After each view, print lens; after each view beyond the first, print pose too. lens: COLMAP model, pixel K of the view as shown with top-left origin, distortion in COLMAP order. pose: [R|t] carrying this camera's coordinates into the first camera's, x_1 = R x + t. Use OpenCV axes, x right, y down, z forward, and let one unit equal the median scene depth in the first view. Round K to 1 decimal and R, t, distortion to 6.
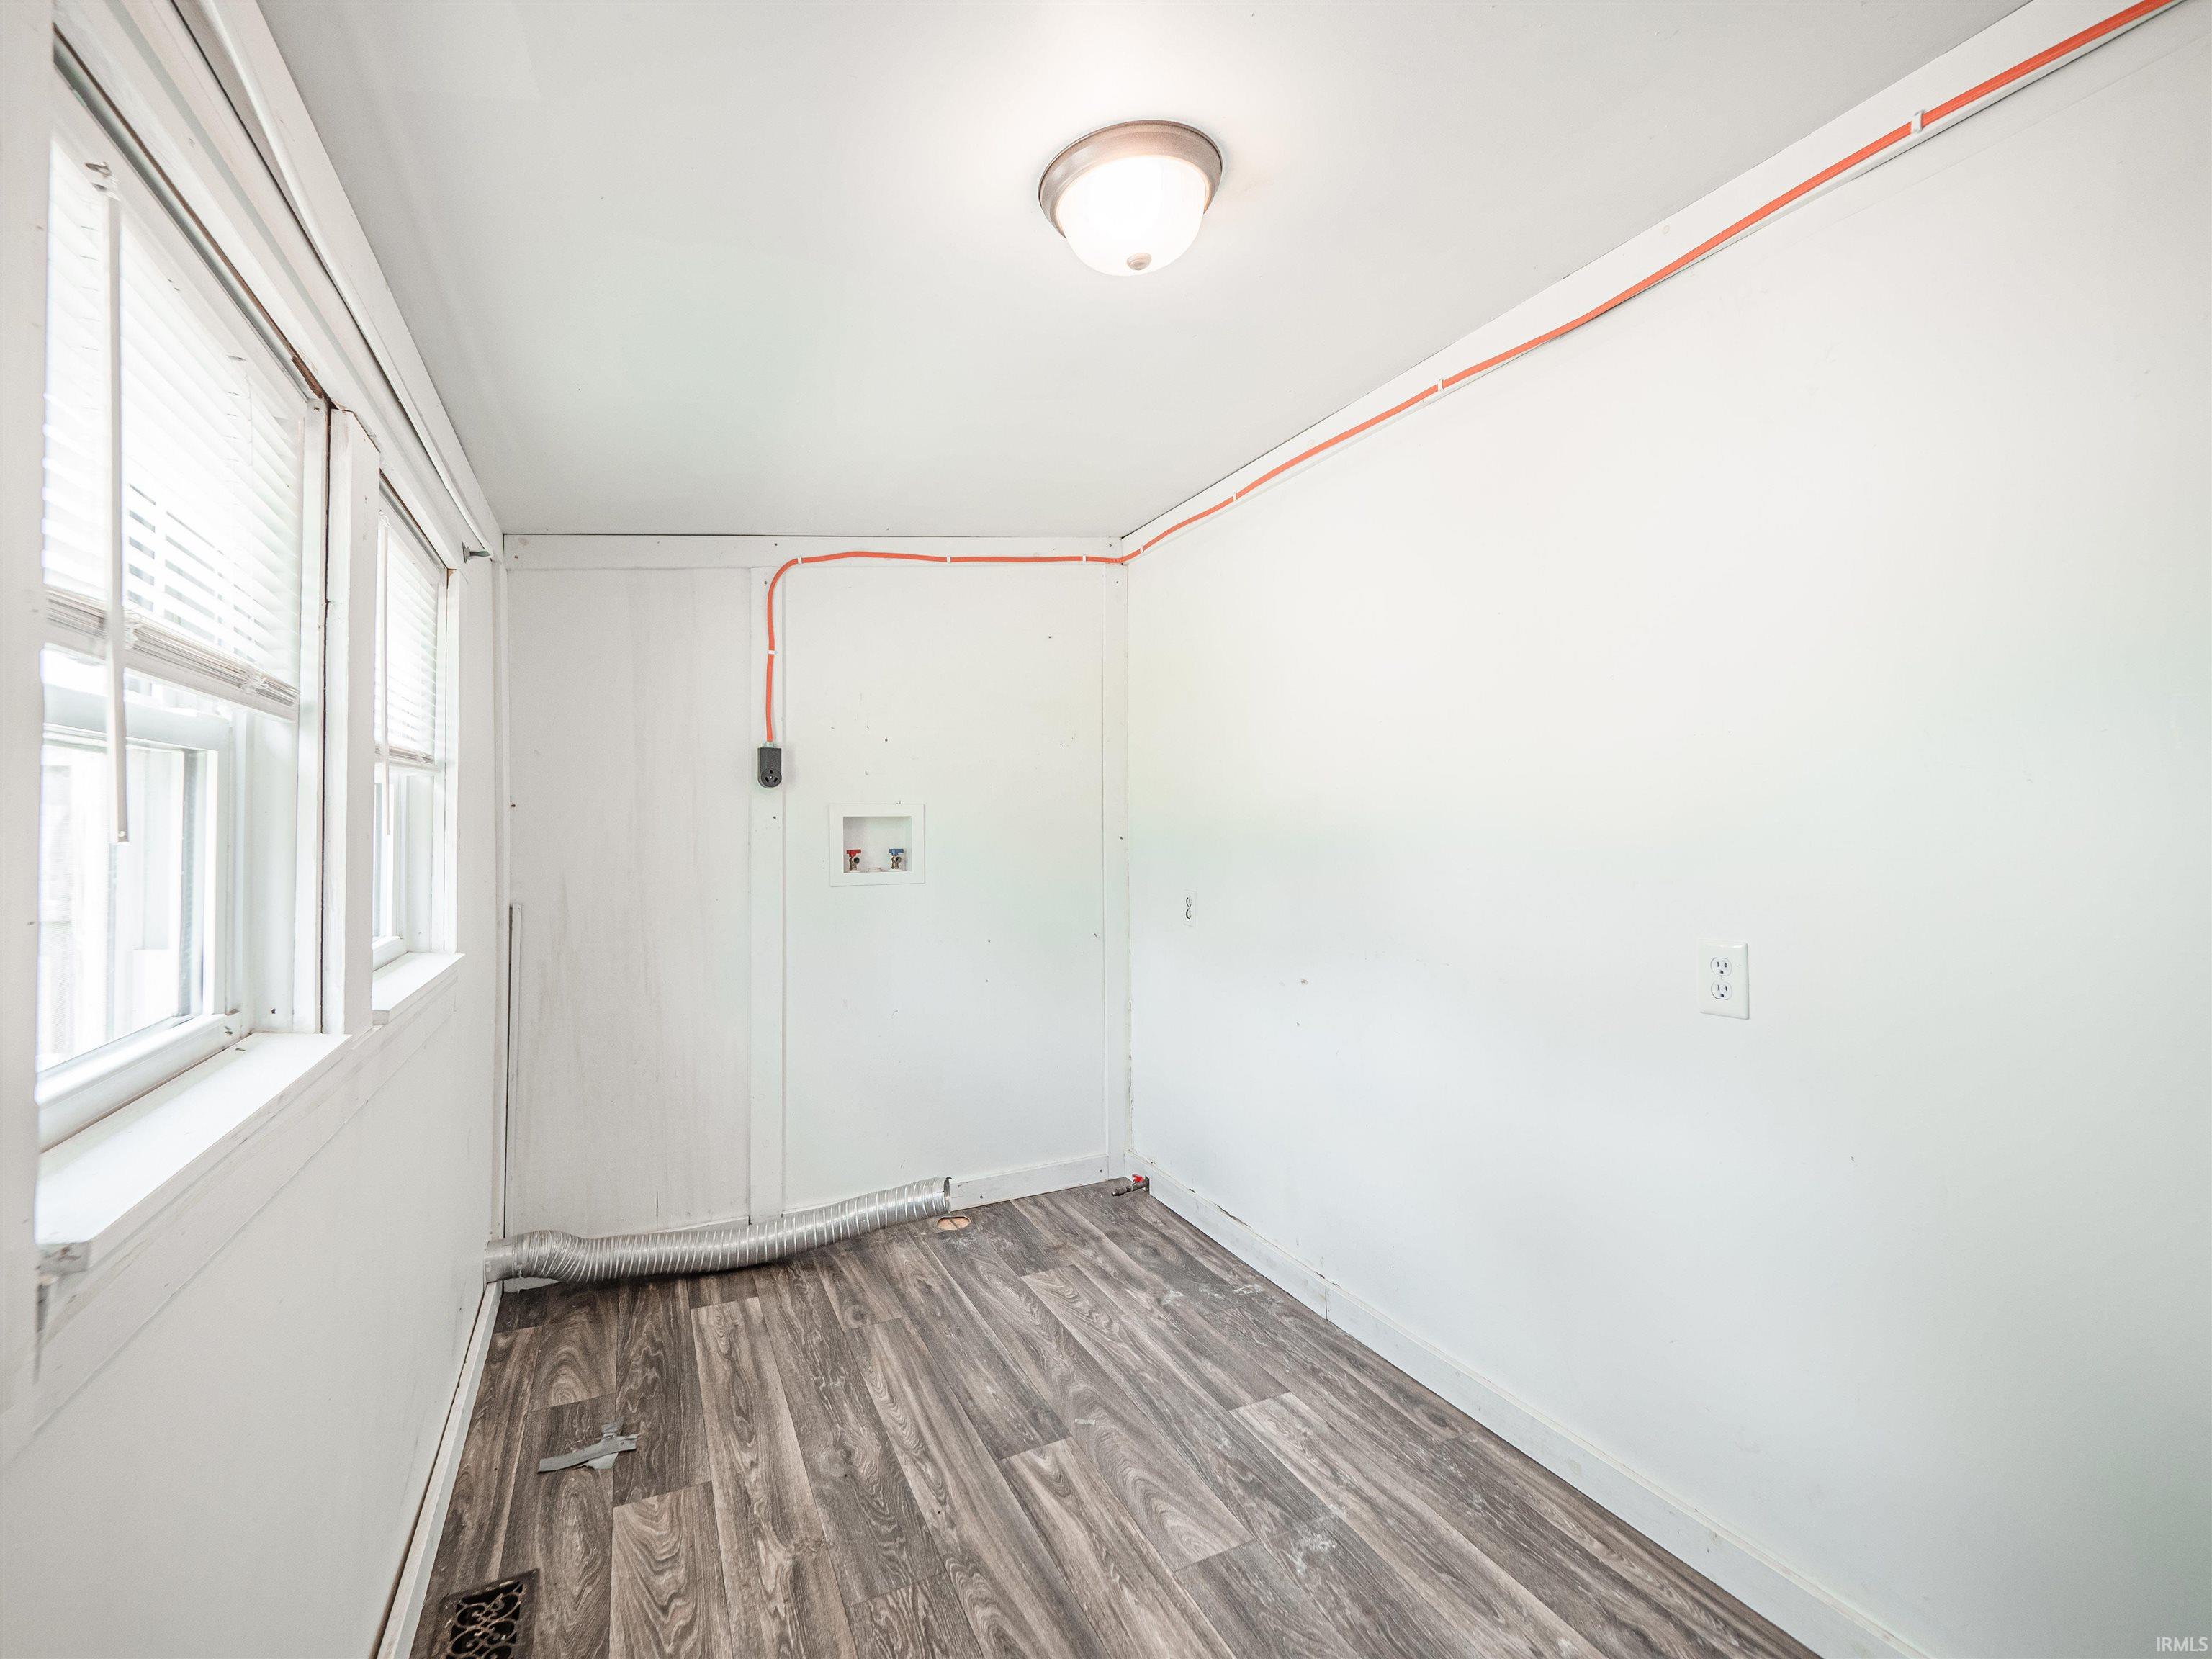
lens RADIAL K [[942.2, 0, 1086.0], [0, 942.2, 825.3], [0, 0, 1]] dist [-0.006382, 0.003903]
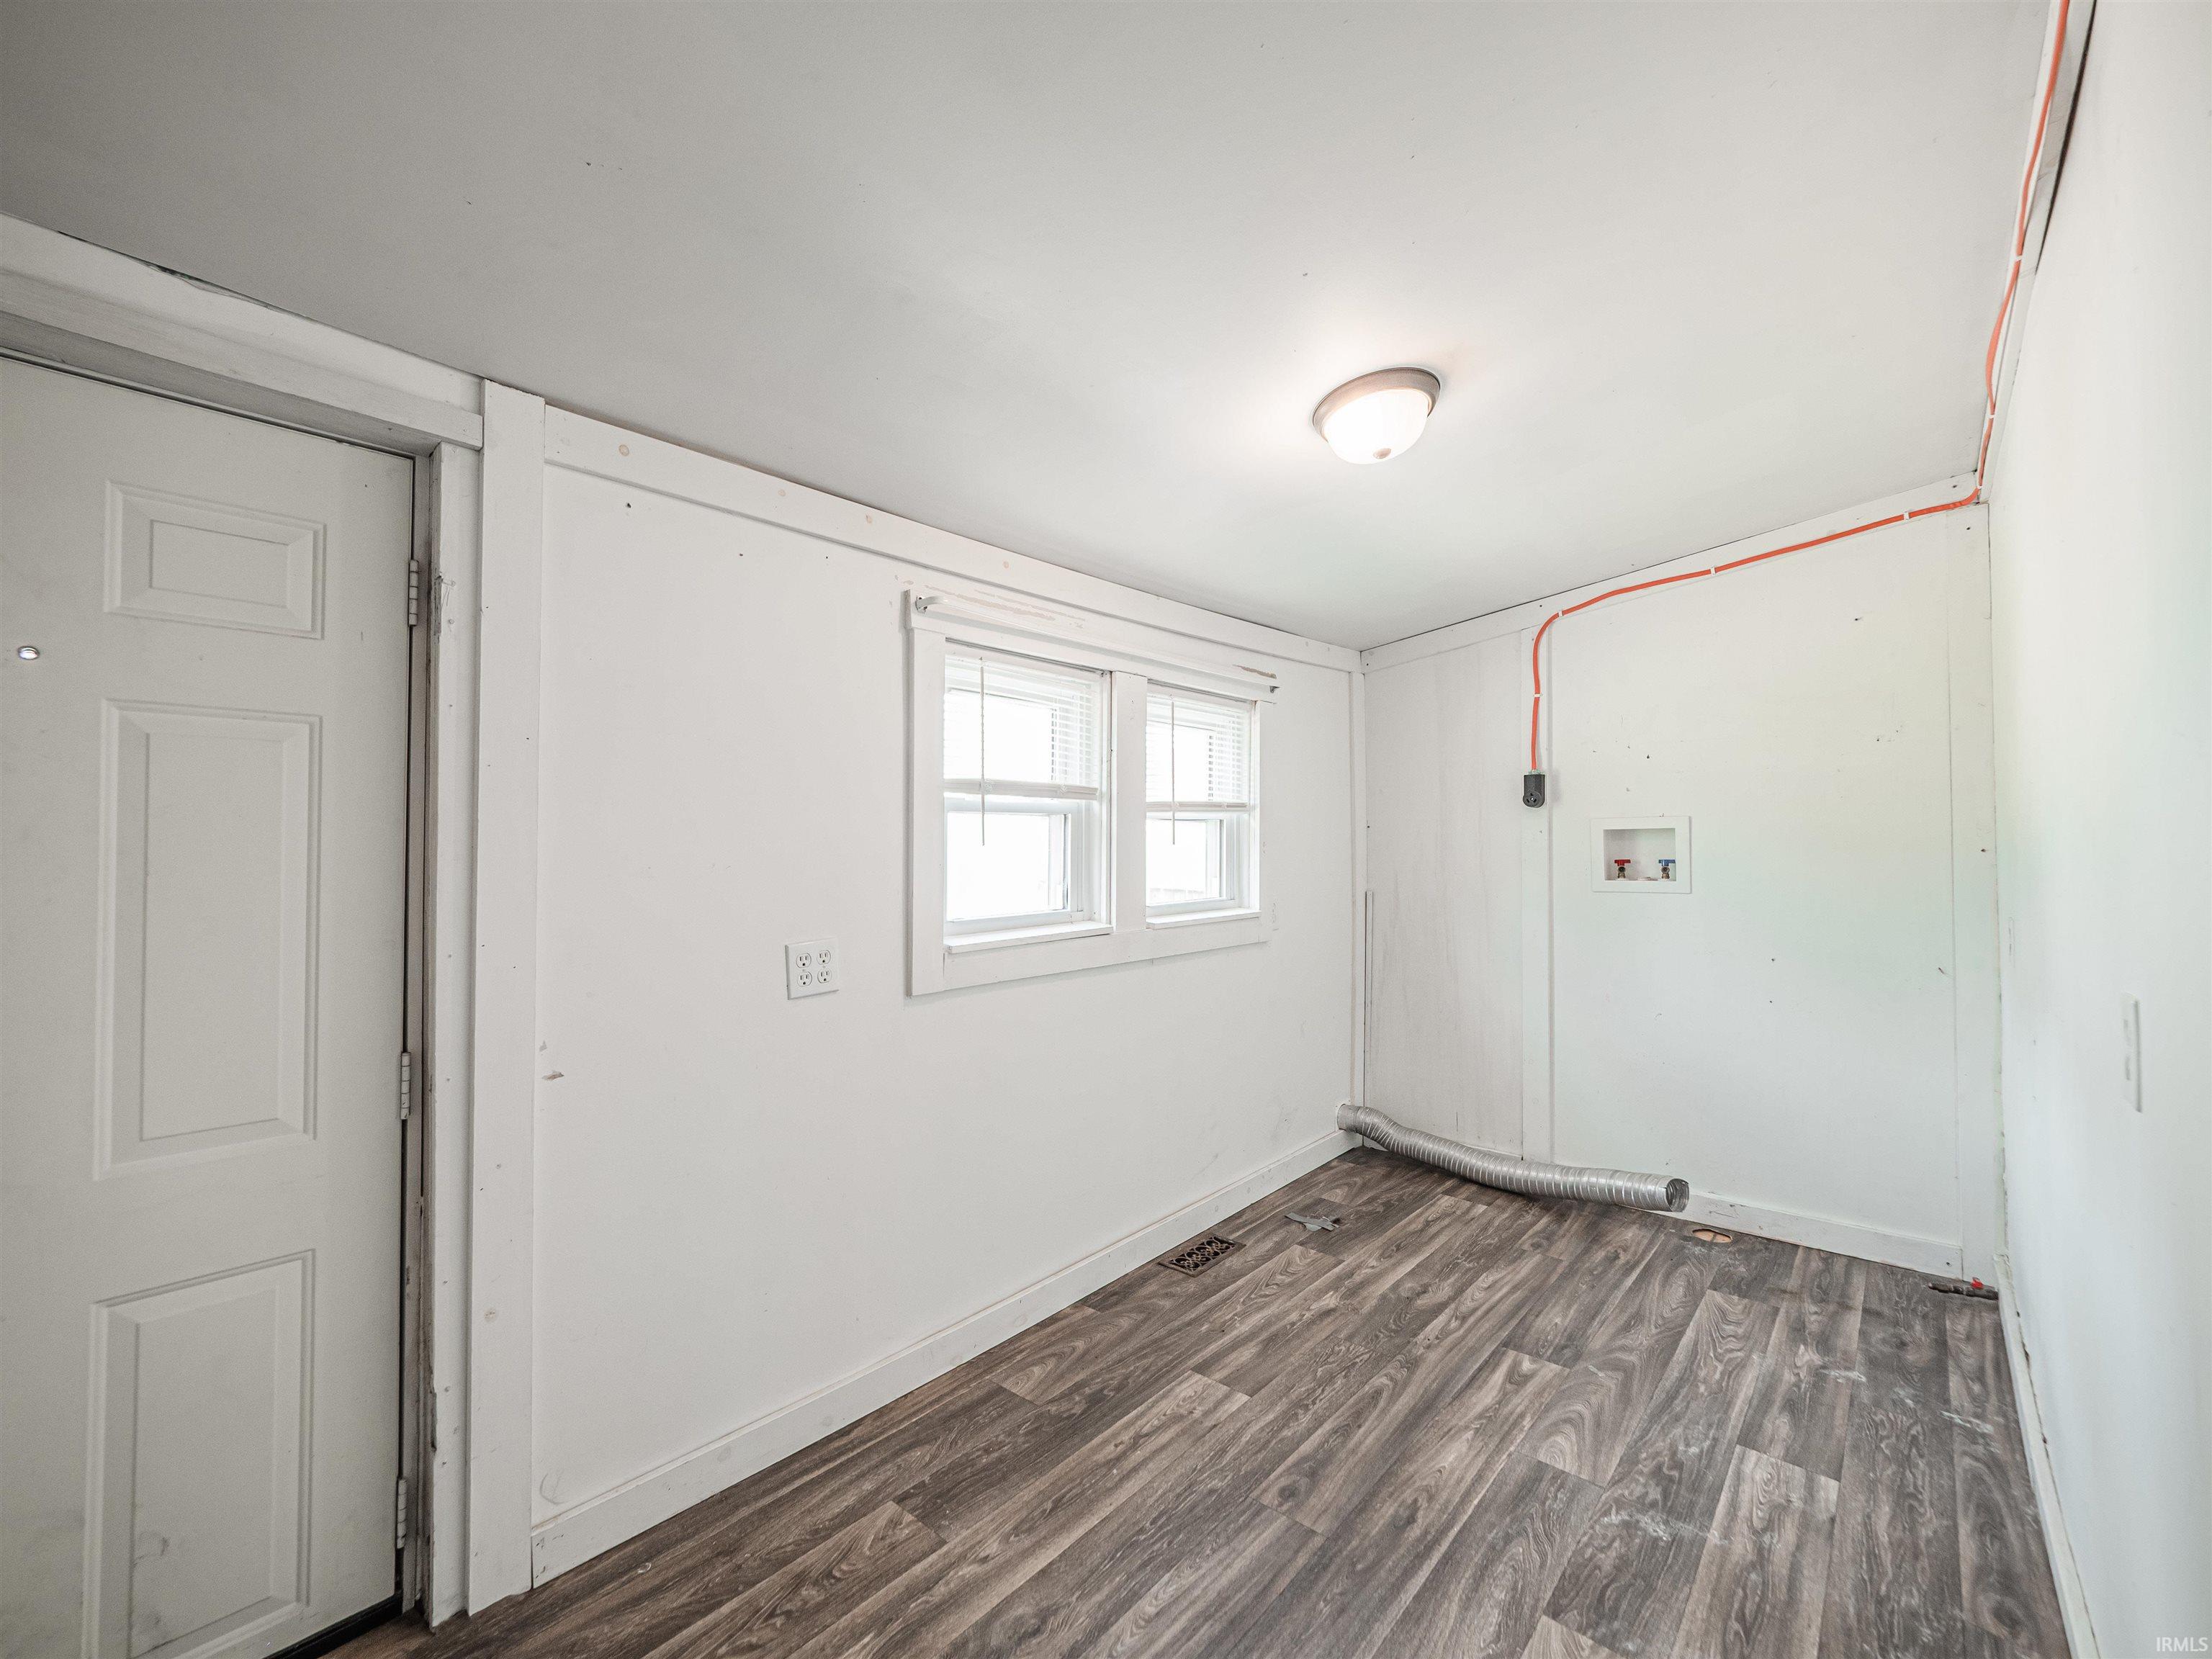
lens RADIAL K [[942.2, 0, 1088.8], [0, 942.2, 822.4], [0, 0, 1]] dist [-0.006382, 0.003903]
pose [[0.368318, -0.023239, -0.929409, 0.725431], [0.007883, 0.999730, -0.021873, 0.001932], [0.929666, 0.000730, 0.368402, 0.025679]]
